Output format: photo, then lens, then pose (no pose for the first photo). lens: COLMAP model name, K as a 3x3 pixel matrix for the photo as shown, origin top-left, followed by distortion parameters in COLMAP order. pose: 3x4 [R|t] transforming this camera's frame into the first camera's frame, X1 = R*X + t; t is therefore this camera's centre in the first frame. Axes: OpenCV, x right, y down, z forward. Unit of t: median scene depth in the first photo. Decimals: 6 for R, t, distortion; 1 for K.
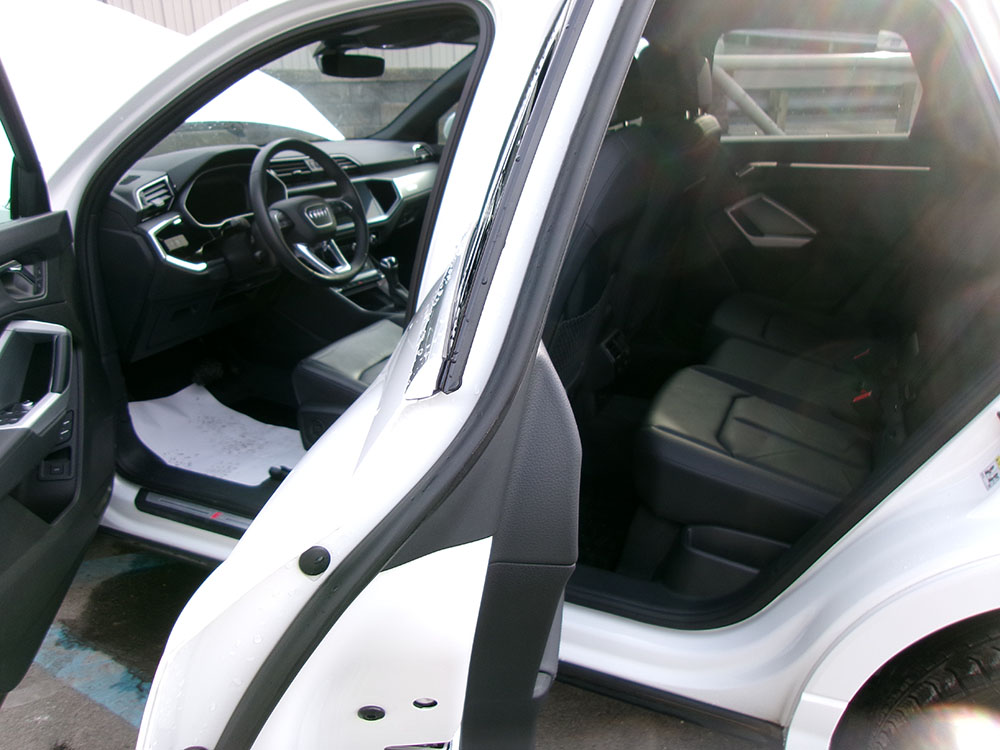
lens RADIAL K [[774.3, 0, 493.8], [0, 774.3, 372.2], [0, 0, 1]] dist [-0.011767, 0.034368]
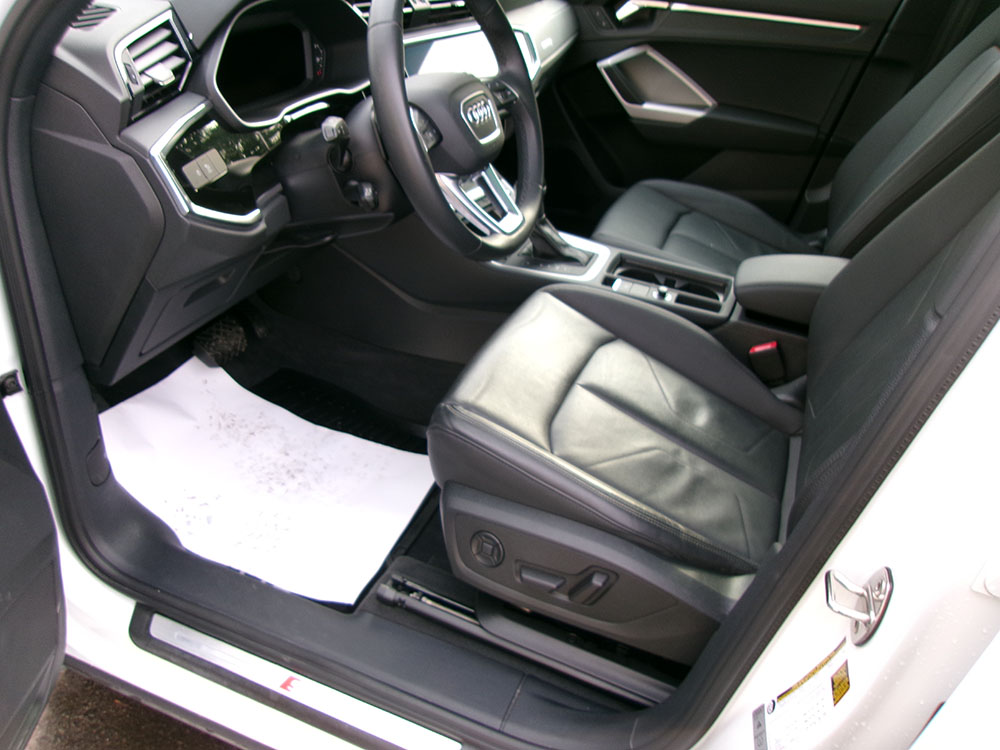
lens RADIAL K [[774.3, 0, 493.8], [0, 774.3, 372.2], [0, 0, 1]] dist [-0.011767, 0.034368]
pose [[0.996192, 0.039587, 0.077679, -0.256283], [-0.054648, 0.977747, 0.202543, -0.145319], [-0.067932, -0.206017, 0.976188, 0.481935]]
